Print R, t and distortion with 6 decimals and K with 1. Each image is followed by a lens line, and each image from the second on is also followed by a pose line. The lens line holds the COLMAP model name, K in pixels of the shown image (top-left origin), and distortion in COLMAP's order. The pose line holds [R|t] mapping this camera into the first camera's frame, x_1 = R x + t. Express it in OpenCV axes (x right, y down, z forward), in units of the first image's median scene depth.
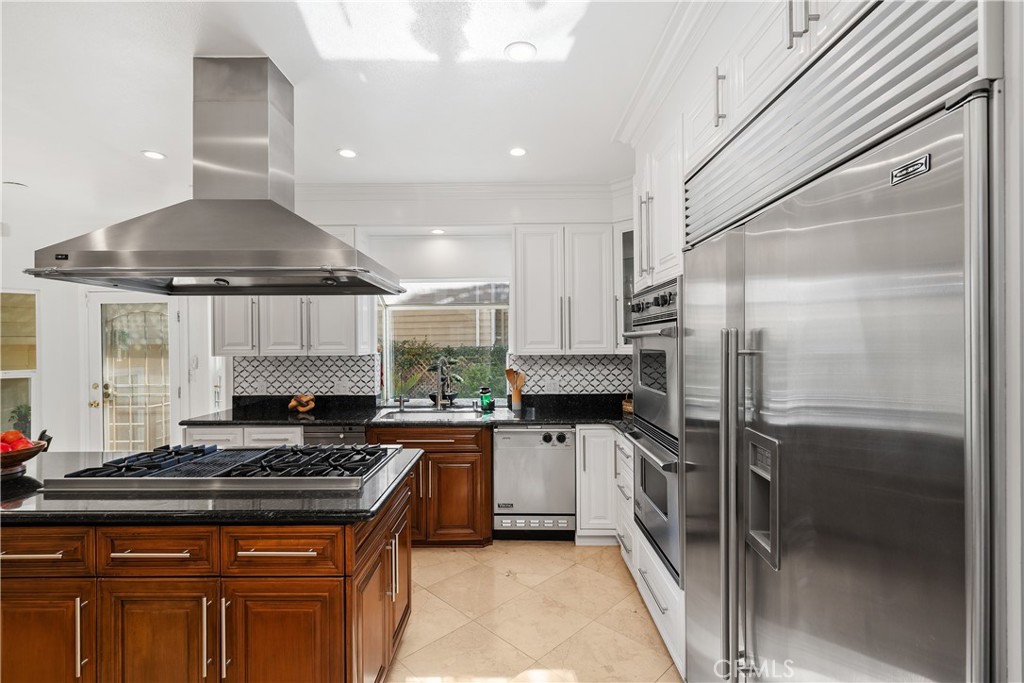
lens RADIAL K [[465.5, 0, 512.0], [0, 465.5, 341.5], [0, 0, 1]] dist [-0.001175, -0.000163]
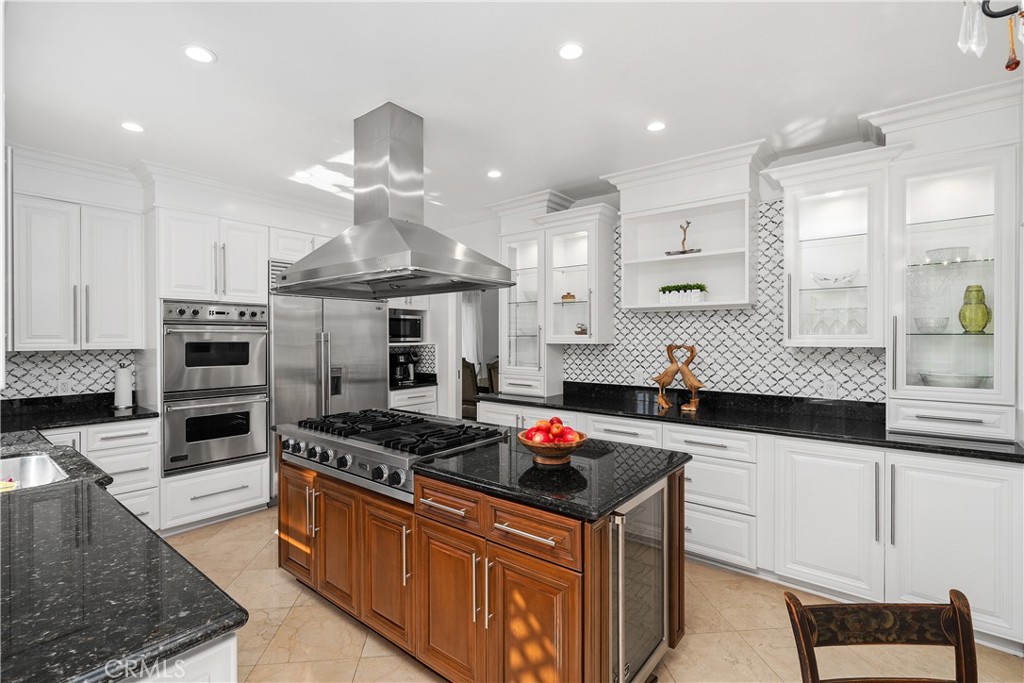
lens RADIAL K [[465.5, 0, 512.0], [0, 465.5, 341.5], [0, 0, 1]] dist [-0.001175, -0.000163]
pose [[-0.783528, 0.002927, 0.621350, -0.851758], [0.003326, 0.999994, -0.000517, 0.012670], [-0.621348, 0.001662, -0.783533, 0.940600]]
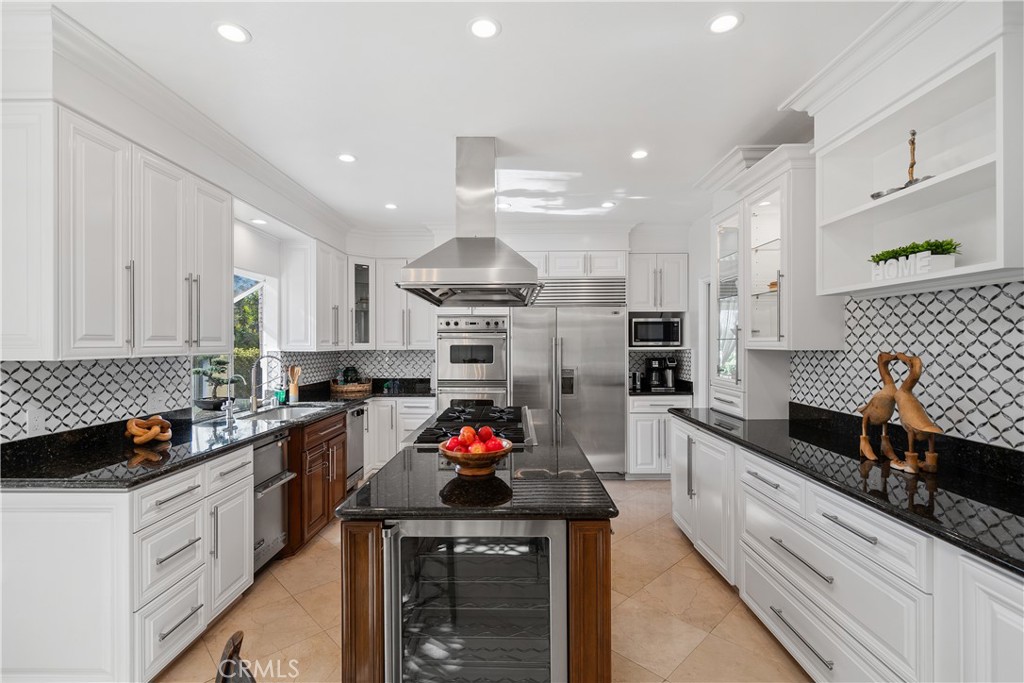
lens RADIAL K [[466.6, 0, 511.8], [0, 466.6, 345.4], [0, 0, 1]] dist [0.000462, -0.000123]
pose [[0.004369, 0.001795, 0.999989, -1.054707], [-0.003133, 0.999994, -0.001781, 0.013612], [-0.999986, -0.003125, 0.004374, 0.469322]]
